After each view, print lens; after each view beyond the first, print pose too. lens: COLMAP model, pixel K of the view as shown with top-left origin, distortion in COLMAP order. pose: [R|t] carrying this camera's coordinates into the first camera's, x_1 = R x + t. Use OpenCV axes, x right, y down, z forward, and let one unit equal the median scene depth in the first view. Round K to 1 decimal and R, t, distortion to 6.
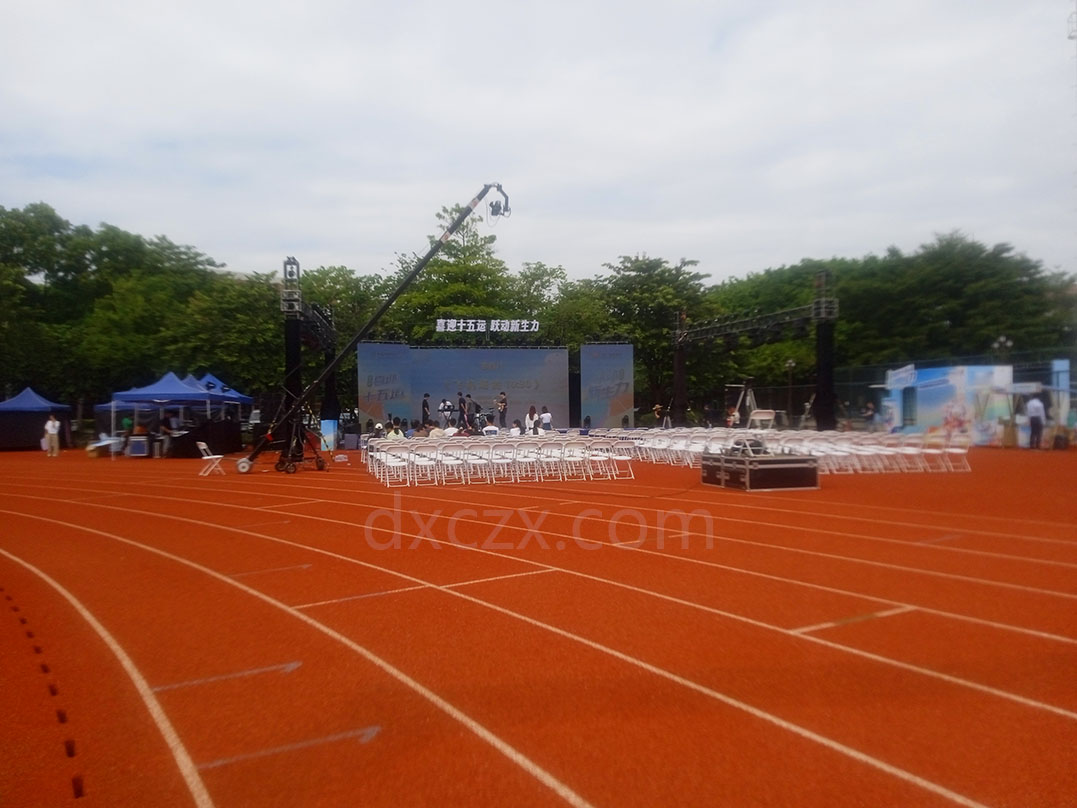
lens RADIAL K [[859.1, 0, 538.5], [0, 859.1, 407.6], [0, 0, 1]] dist [0.156181, -0.258033]
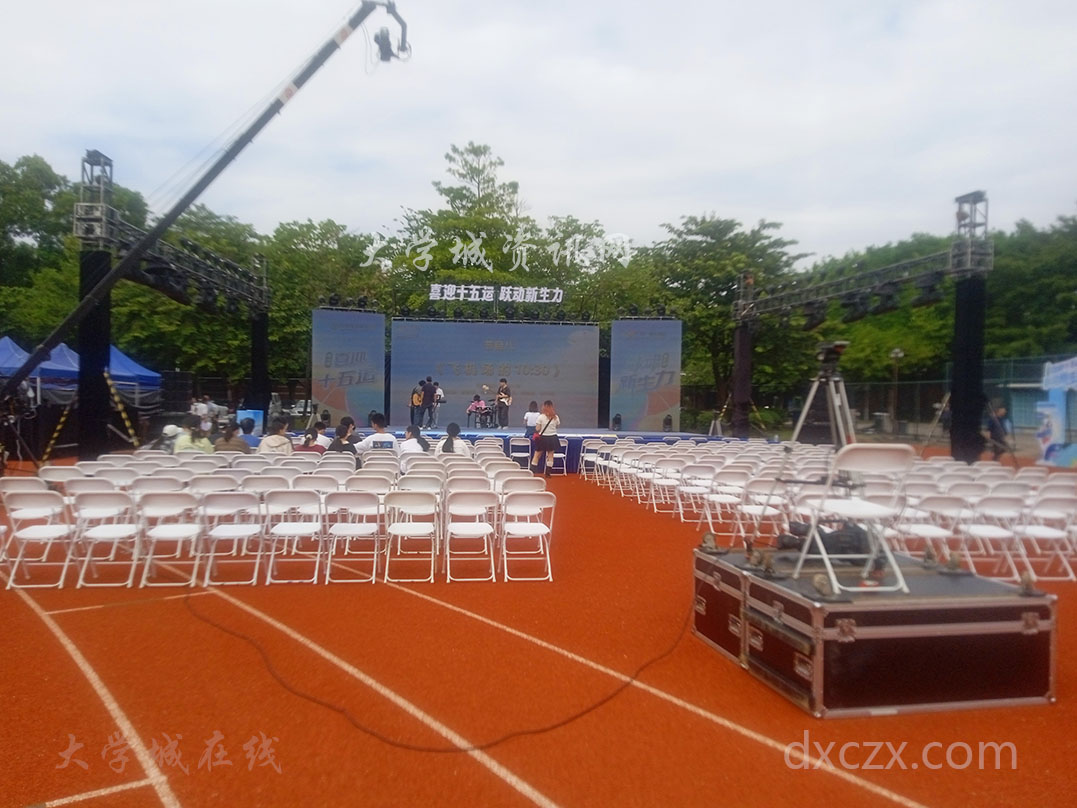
lens RADIAL K [[859.1, 0, 538.5], [0, 859.1, 407.6], [0, 0, 1]] dist [0.156181, -0.258033]
pose [[0.994966, 0.029823, -0.095676, 0.056125], [-0.028717, 0.999504, 0.012918, -0.003493], [0.096013, -0.010105, 0.995329, 0.225981]]
